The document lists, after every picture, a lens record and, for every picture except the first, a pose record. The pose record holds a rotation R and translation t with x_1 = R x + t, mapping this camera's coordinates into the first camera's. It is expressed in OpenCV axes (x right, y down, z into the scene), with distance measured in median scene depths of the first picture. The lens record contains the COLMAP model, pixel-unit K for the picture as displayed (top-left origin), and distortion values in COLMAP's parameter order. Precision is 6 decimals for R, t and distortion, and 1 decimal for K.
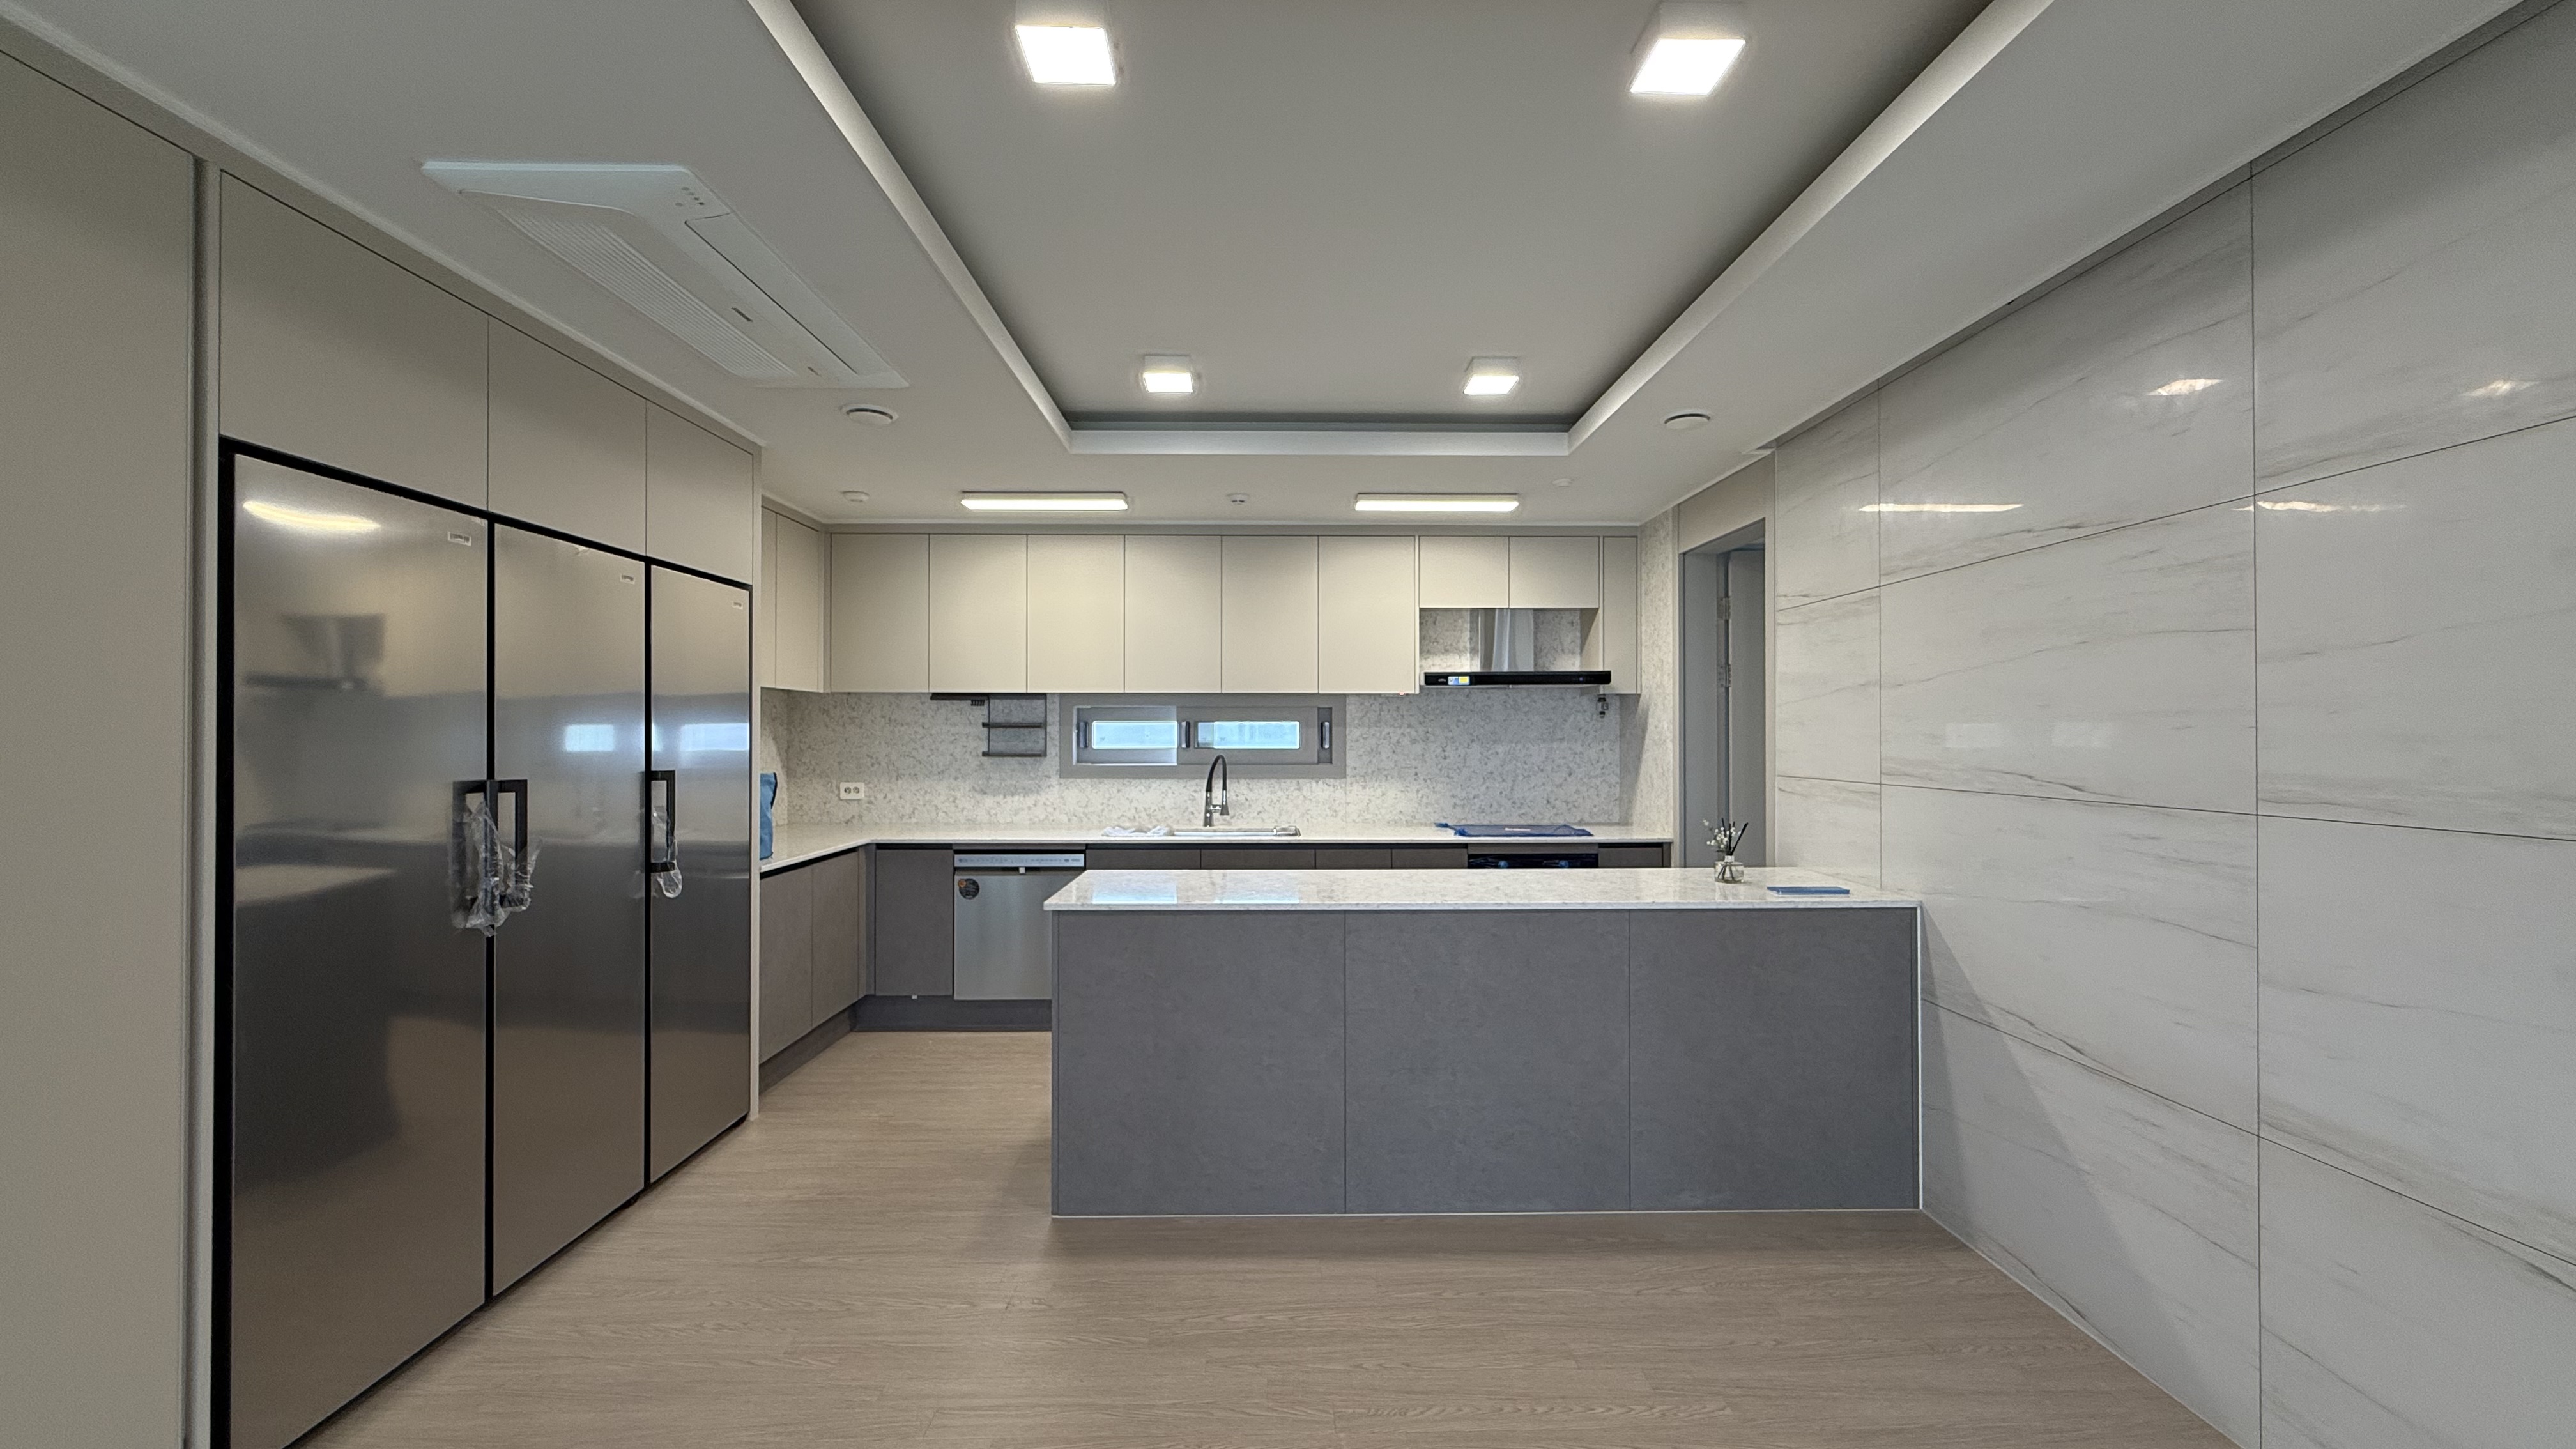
lens RADIAL K [[1041.2, 0, 1296.8], [0, 1041.2, 723.7], [0, 0, 1]] dist [0.000032, 0.000035]
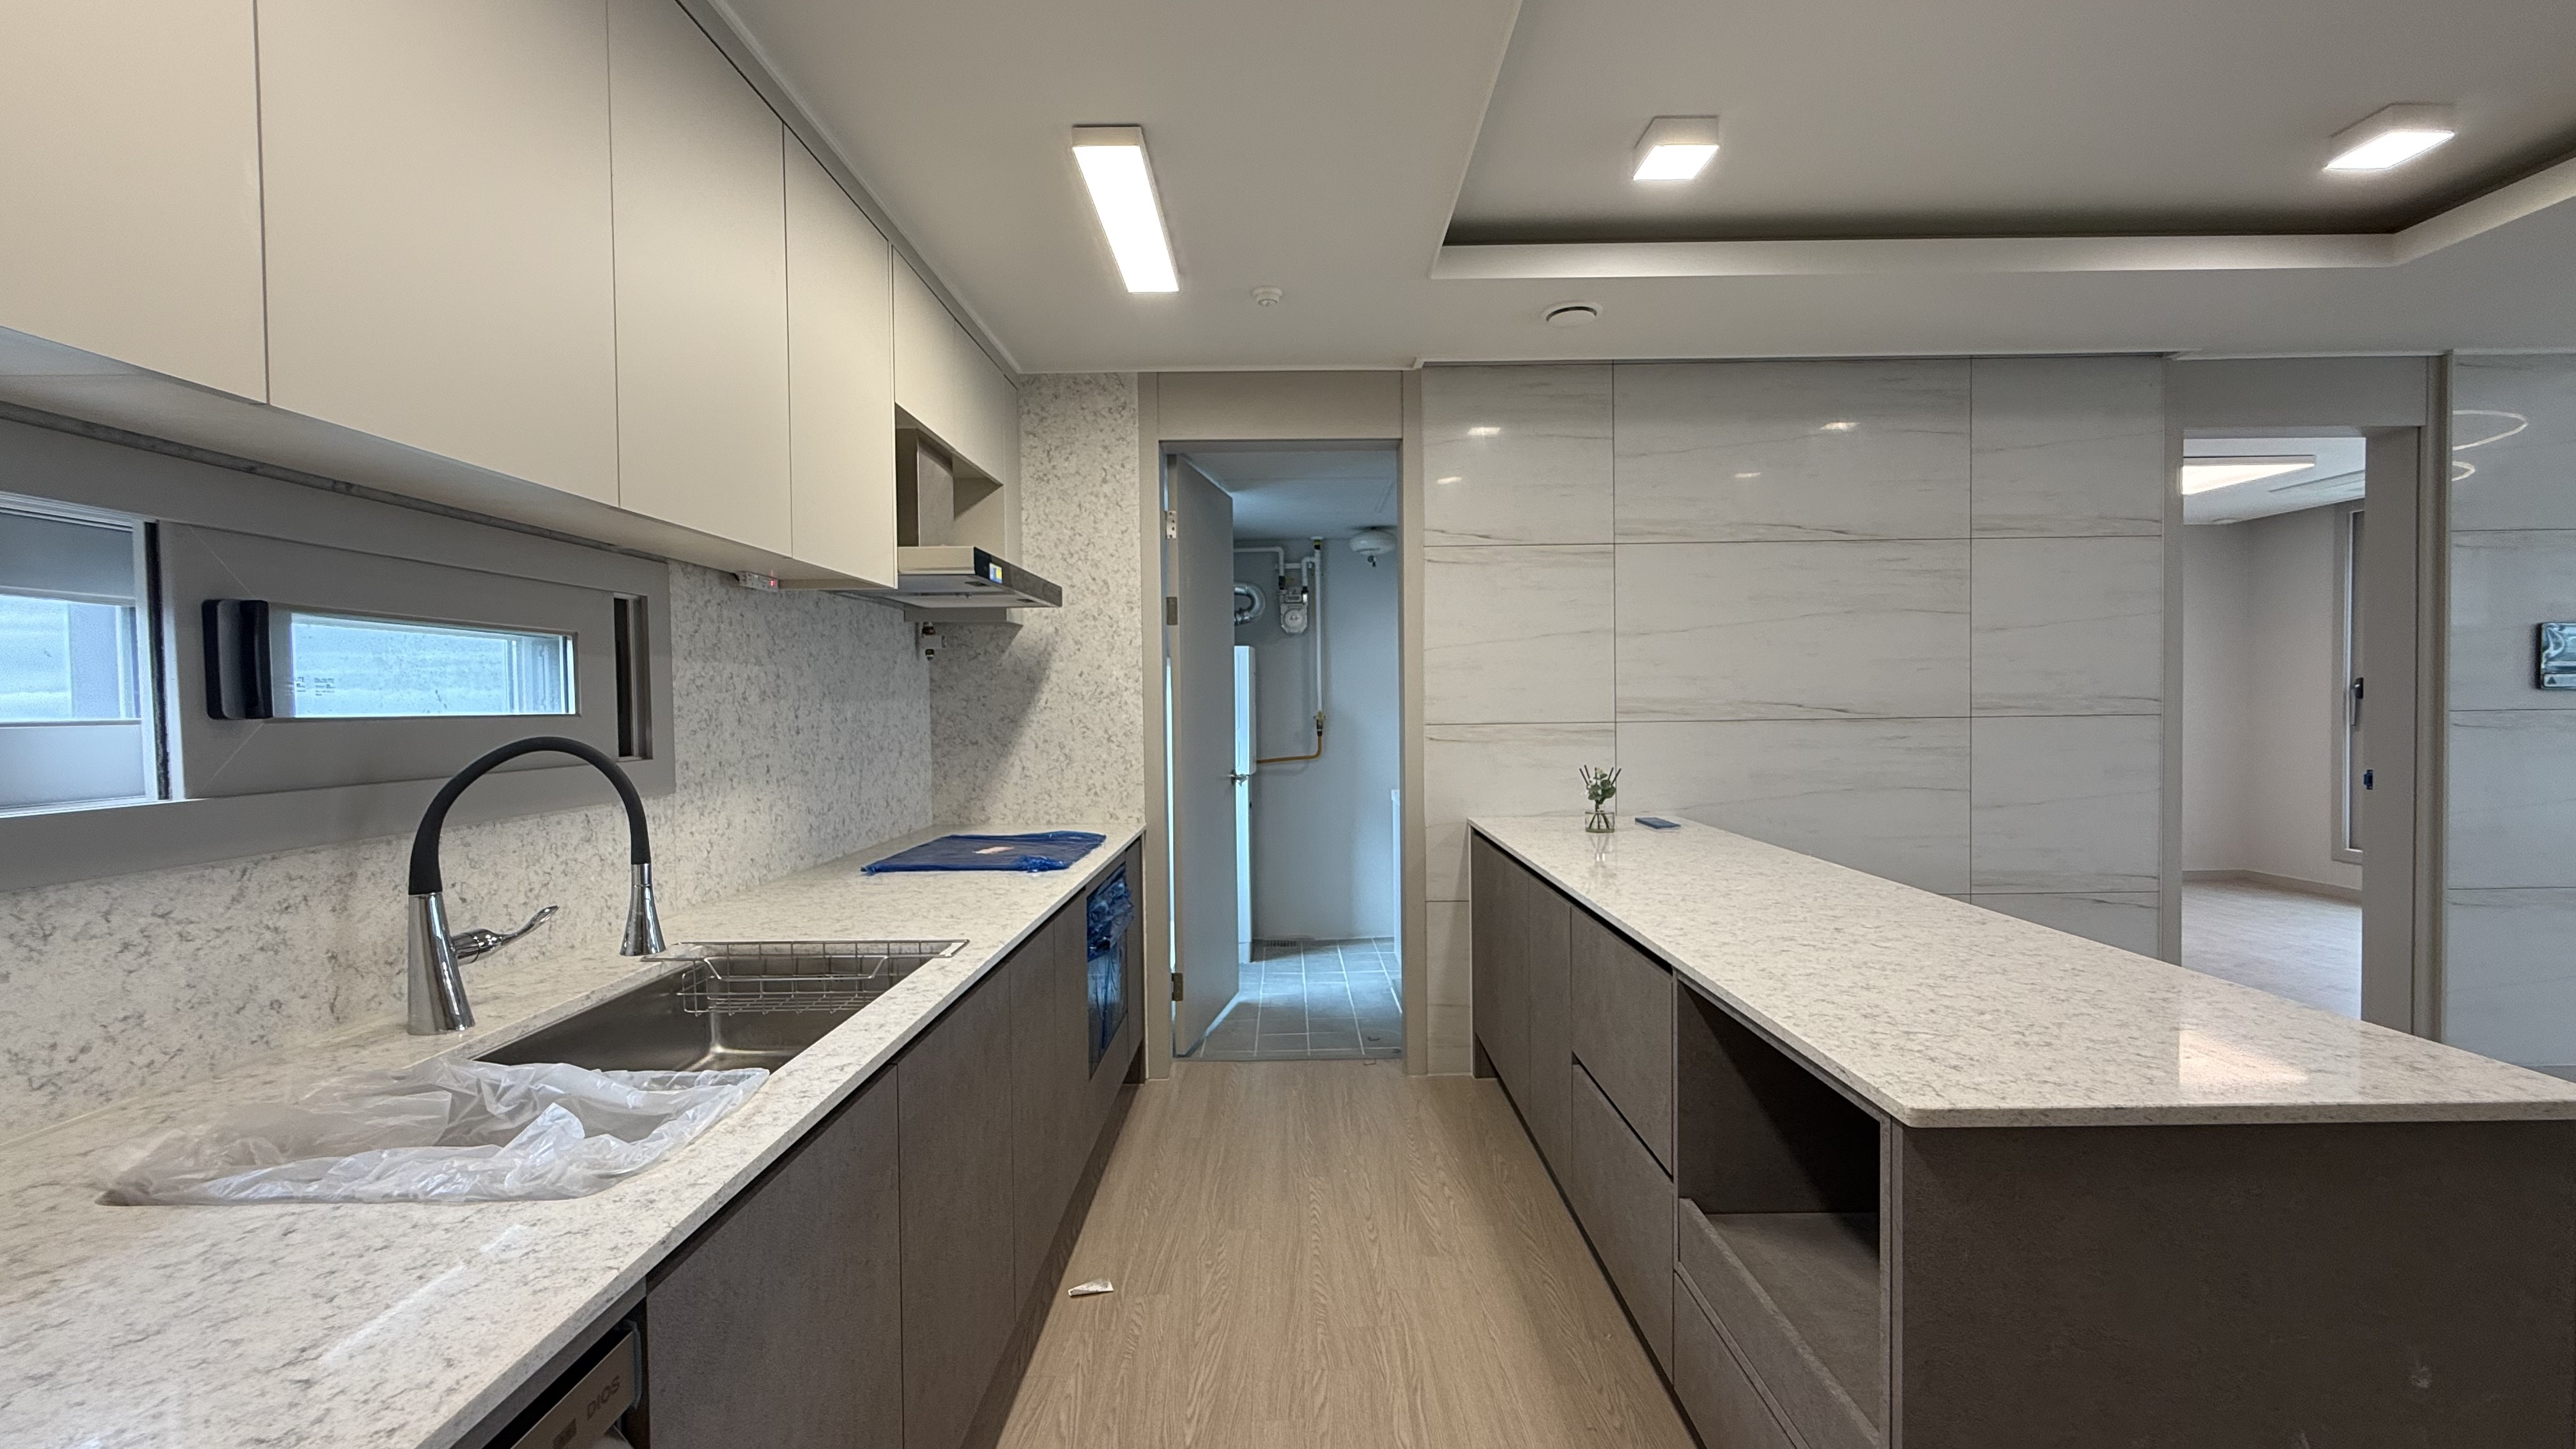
lens RADIAL K [[1041.2, 0, 1296.8], [0, 1041.2, 723.7], [0, 0, 1]] dist [0.000032, 0.000035]
pose [[0.016623, -0.024415, 0.999564, -0.343120], [0.002649, 0.999699, 0.024374, 0.019647], [-0.999858, 0.002243, 0.016683, 0.815093]]
